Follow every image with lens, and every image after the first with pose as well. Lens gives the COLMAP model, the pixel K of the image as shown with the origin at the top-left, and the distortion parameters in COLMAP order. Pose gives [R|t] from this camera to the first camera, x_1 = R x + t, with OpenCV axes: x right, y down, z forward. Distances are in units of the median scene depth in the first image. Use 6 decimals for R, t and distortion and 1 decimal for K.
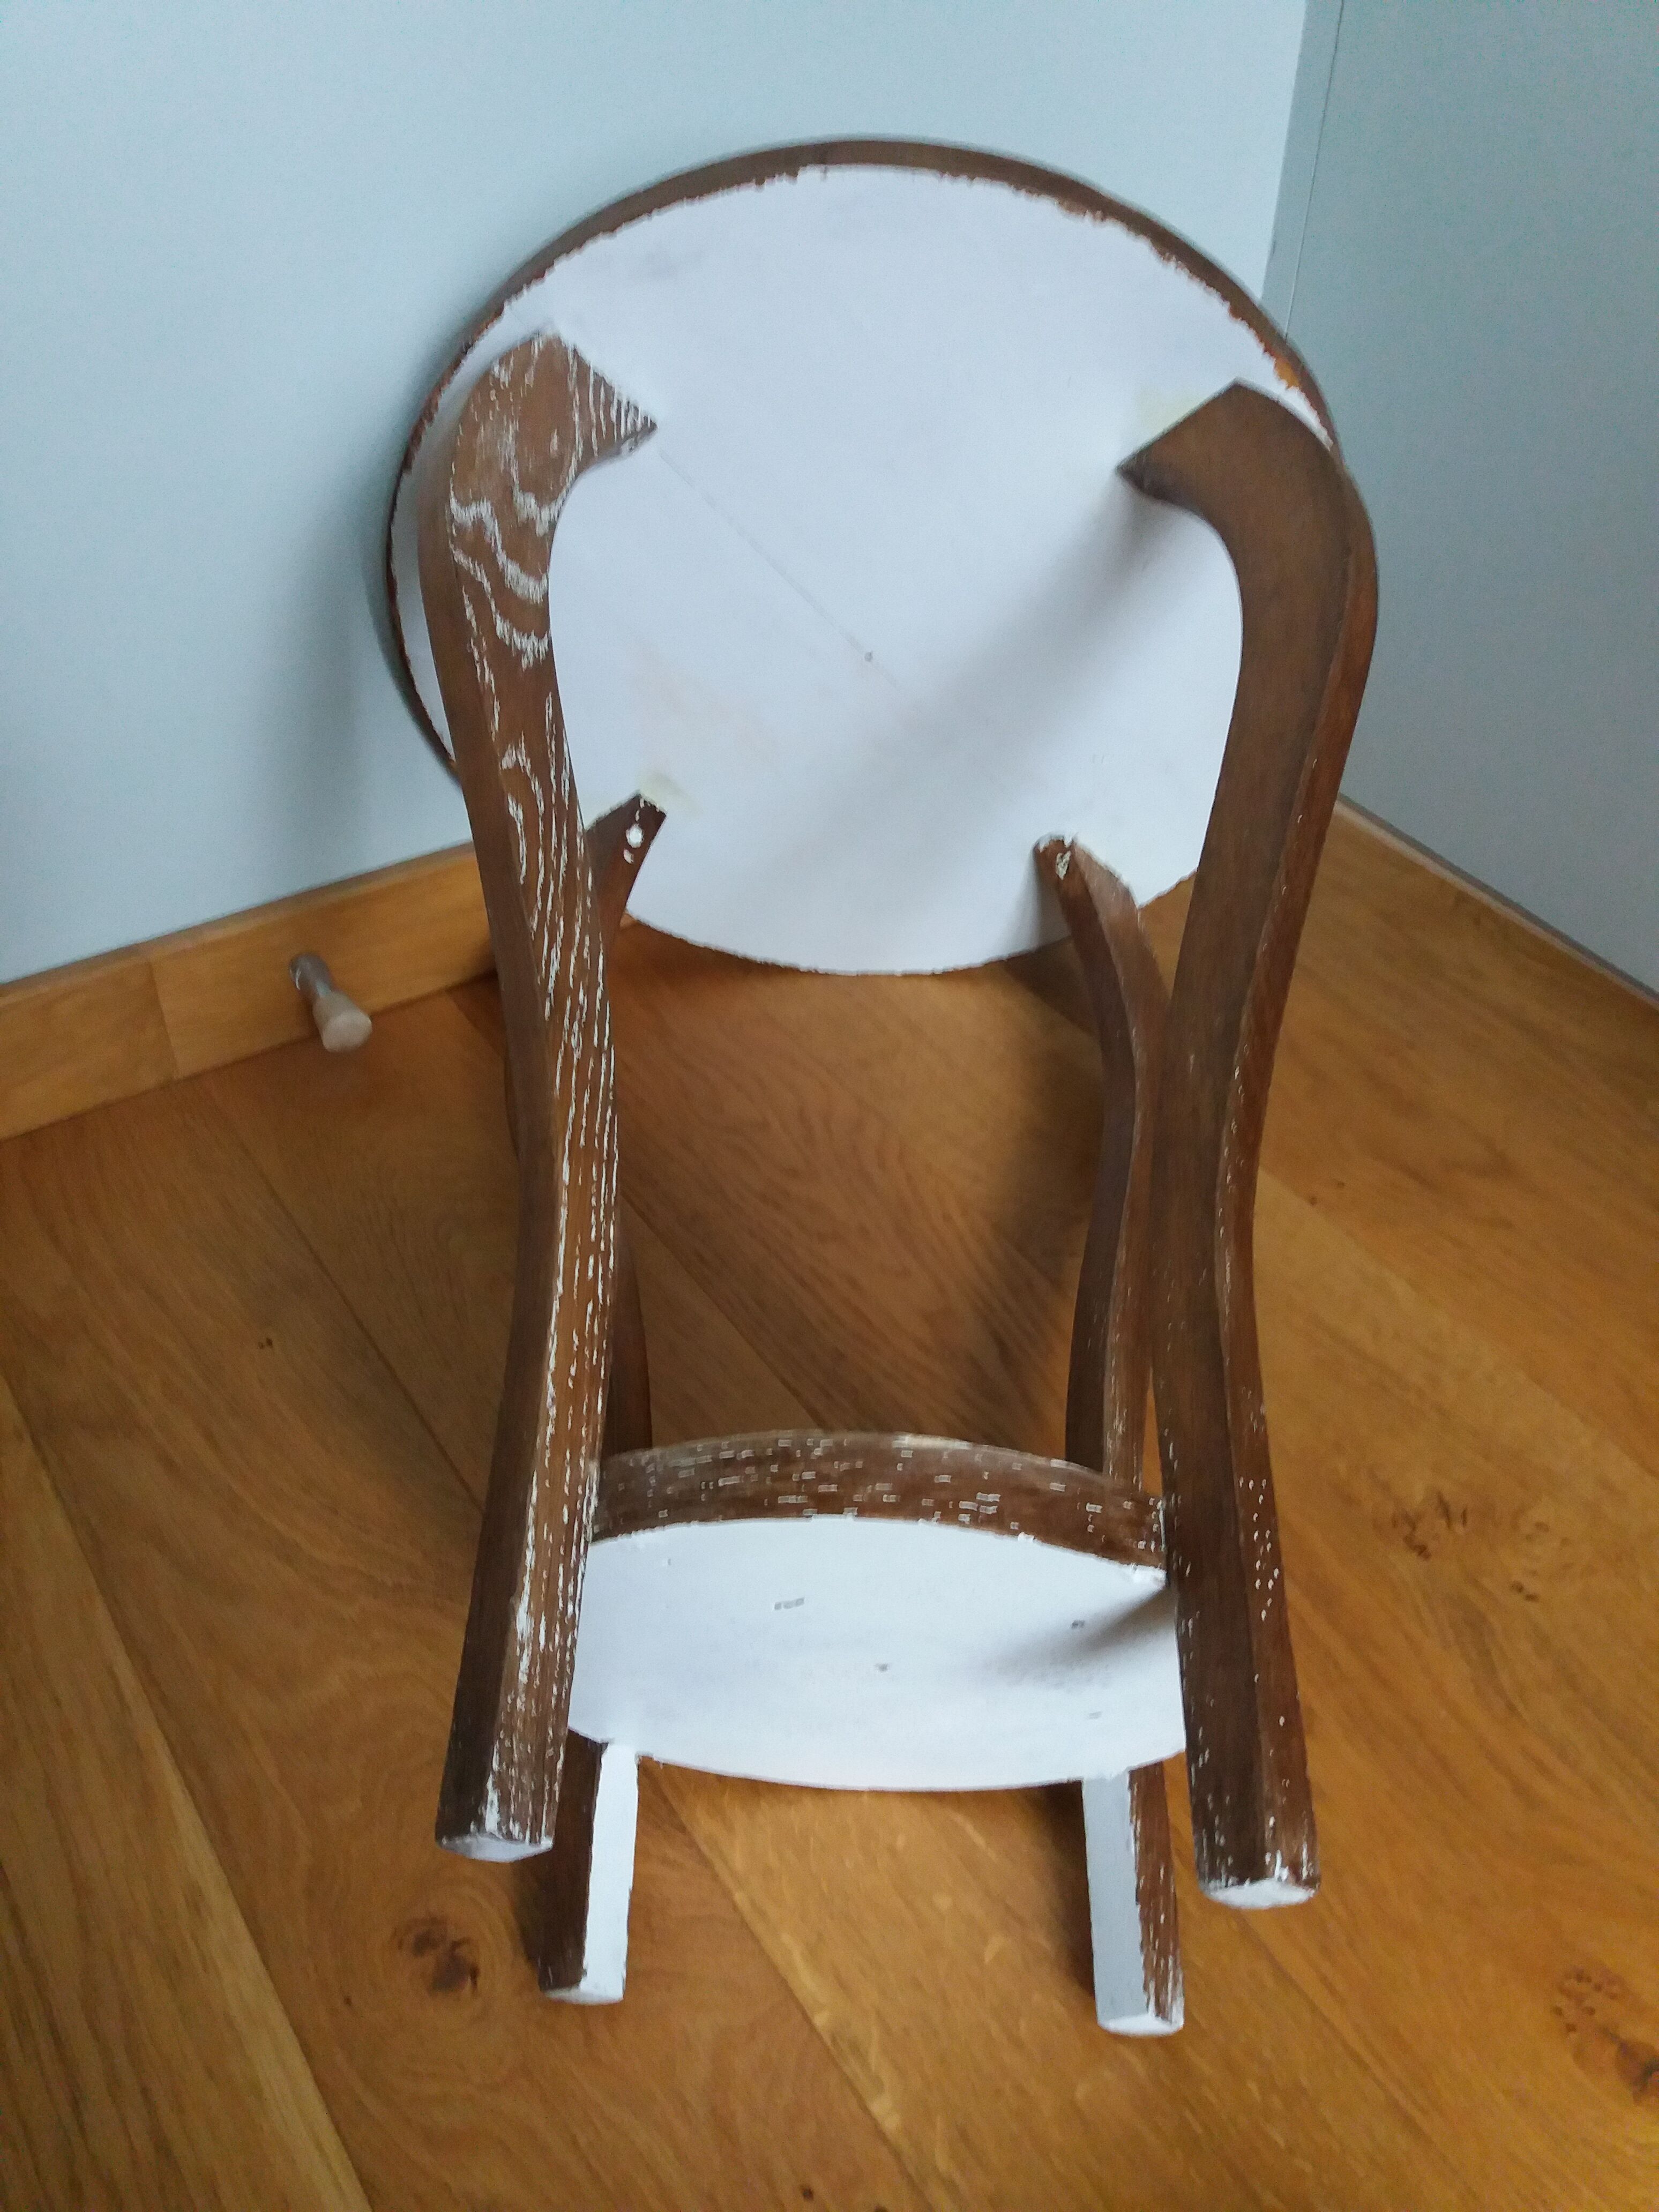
lens RADIAL K [[1732.1, 0, 858.3], [0, 1732.1, 1129.2], [0, 0, 1]] dist [0.002462, -0.013474]
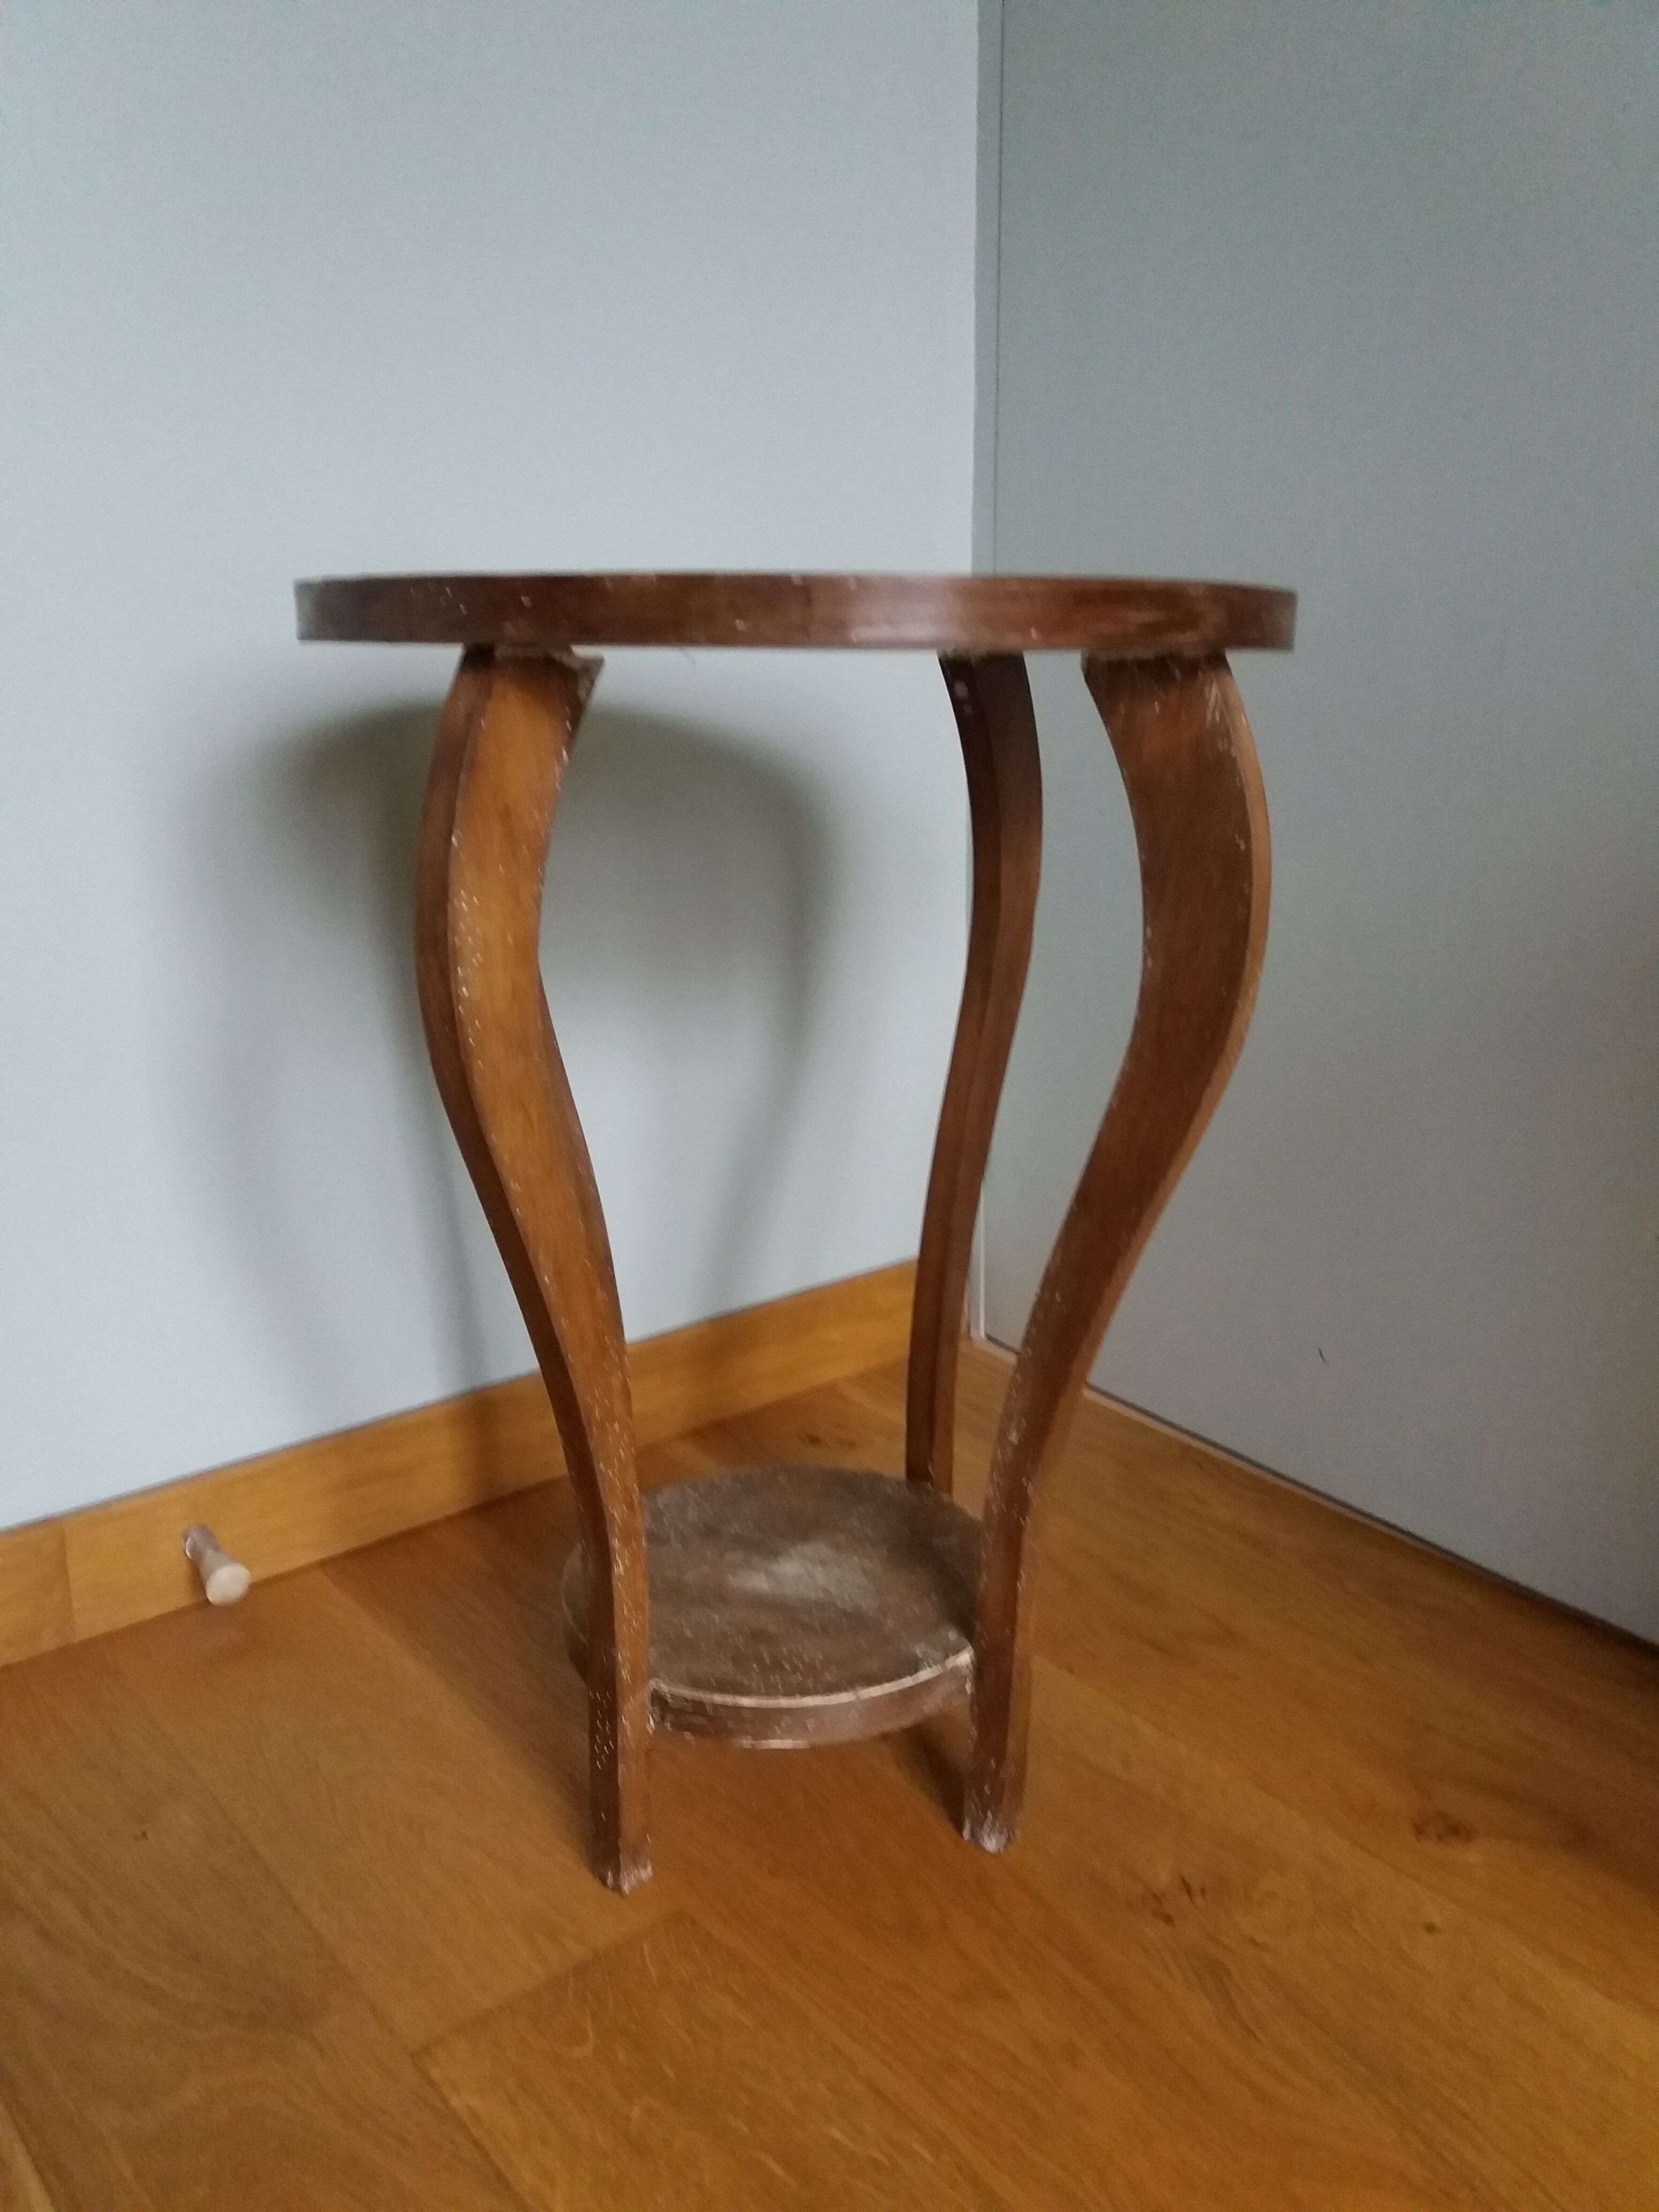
lens RADIAL K [[1732.1, 0, 843.8], [0, 1732.1, 1145.9], [0, 0, 1]] dist [0.002462, -0.013474]
pose [[0.996157, -0.047155, 0.073815, 0.052906], [0.073968, 0.904239, -0.420572, 0.250005], [-0.046914, 0.424416, 0.904251, -0.243014]]
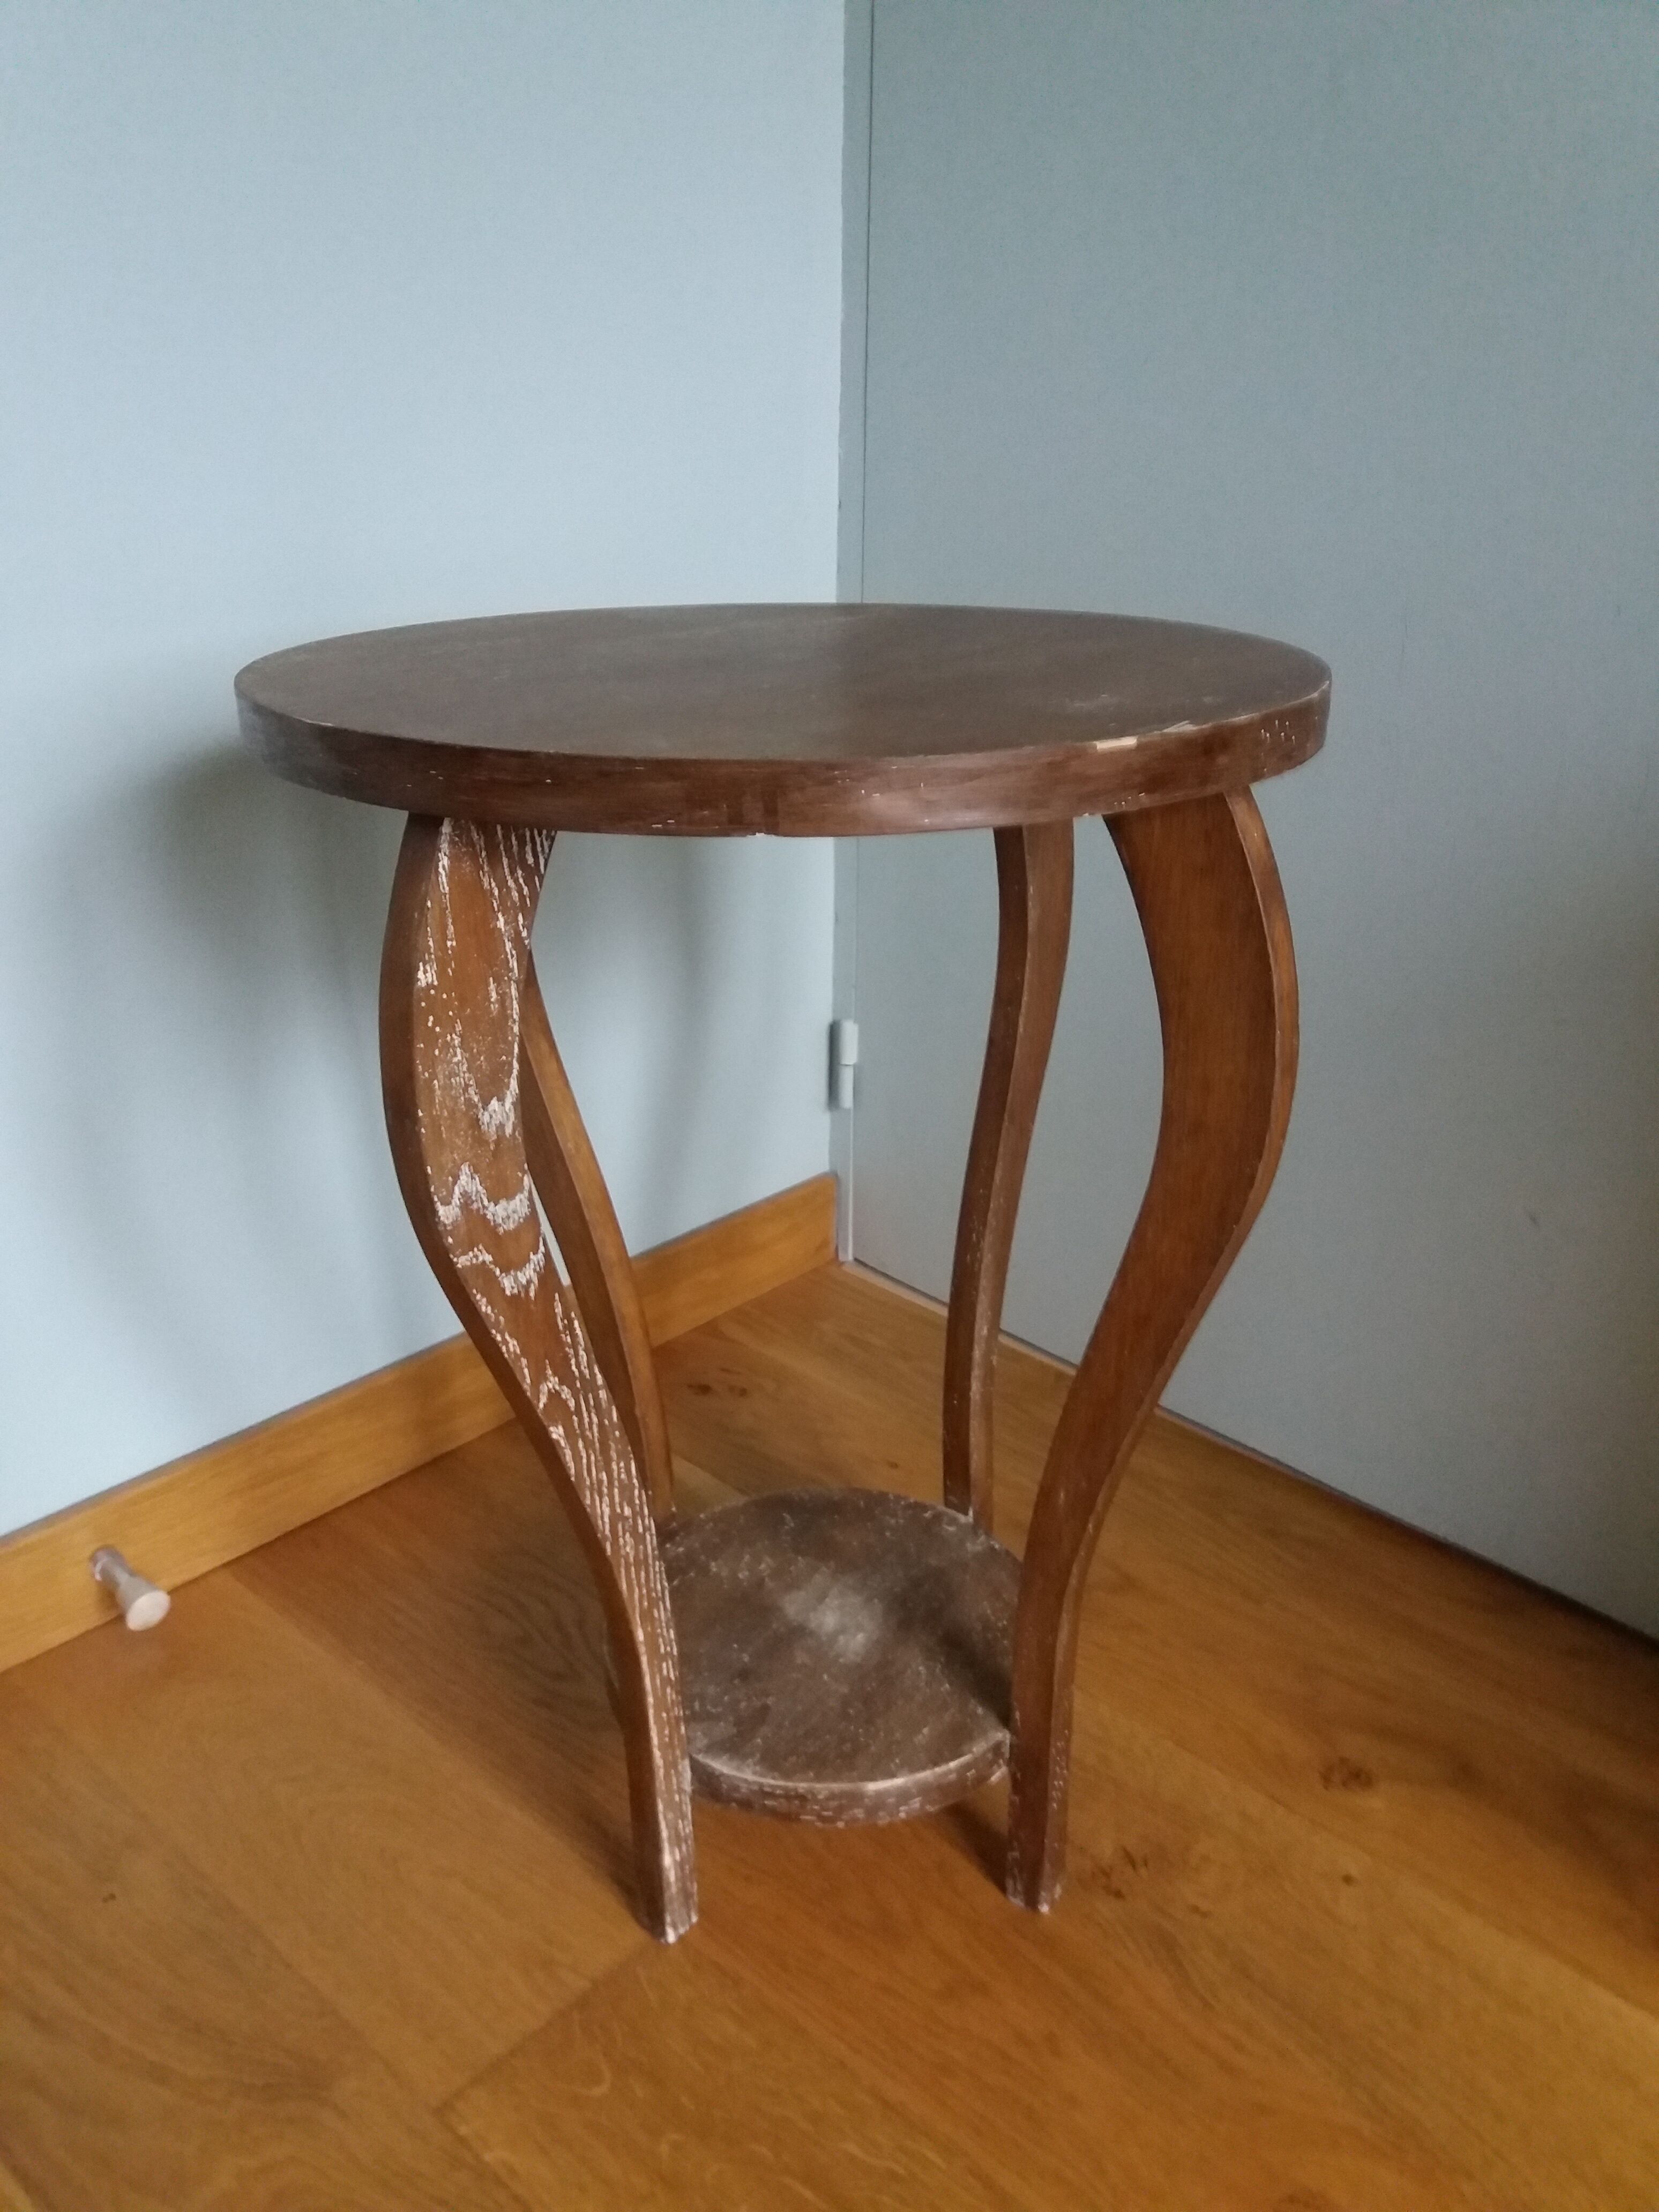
lens RADIAL K [[1732.1, 0, 835.8], [0, 1732.1, 1149.2], [0, 0, 1]] dist [0.002462, -0.013474]
pose [[0.974850, -0.094231, 0.201960, -0.073609], [0.150099, 0.947467, -0.282447, 0.058361], [-0.164735, 0.305657, 0.937783, -0.299589]]
